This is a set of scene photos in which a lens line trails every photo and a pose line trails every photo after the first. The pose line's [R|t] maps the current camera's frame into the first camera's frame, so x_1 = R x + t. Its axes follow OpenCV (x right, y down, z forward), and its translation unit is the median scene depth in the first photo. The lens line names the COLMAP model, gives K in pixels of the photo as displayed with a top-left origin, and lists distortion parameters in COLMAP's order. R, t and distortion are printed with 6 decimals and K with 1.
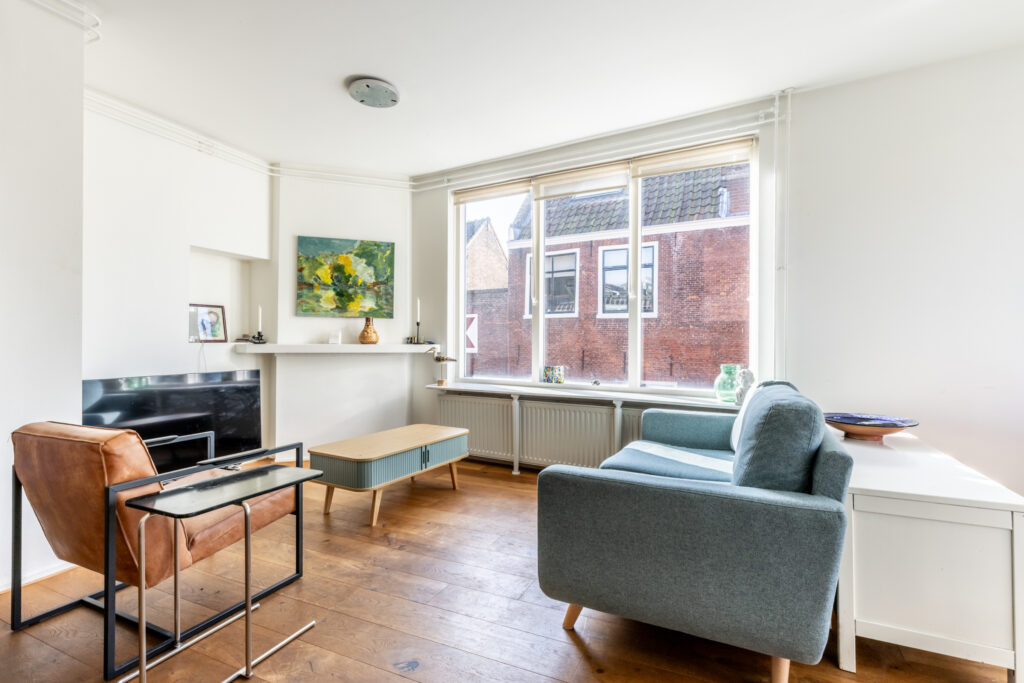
lens RADIAL K [[460.5, 0, 515.4], [0, 460.5, 342.4], [0, 0, 1]] dist [0.020749, 0.000357]
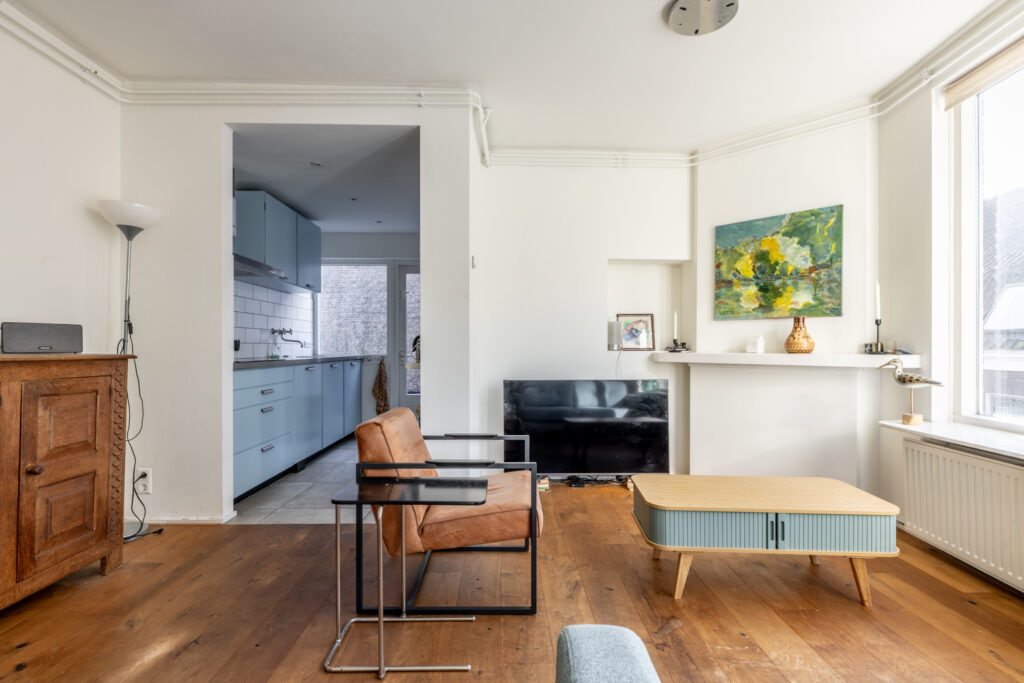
lens RADIAL K [[488.5, 0, 508.8], [0, 488.5, 351.4], [0, 0, 1]] dist [0.002550, 0.000388]
pose [[0.453560, 0.004906, -0.891212, 0.161687], [-0.003676, 0.999987, 0.003634, -0.000908], [0.891218, 0.001628, 0.453572, 0.244859]]
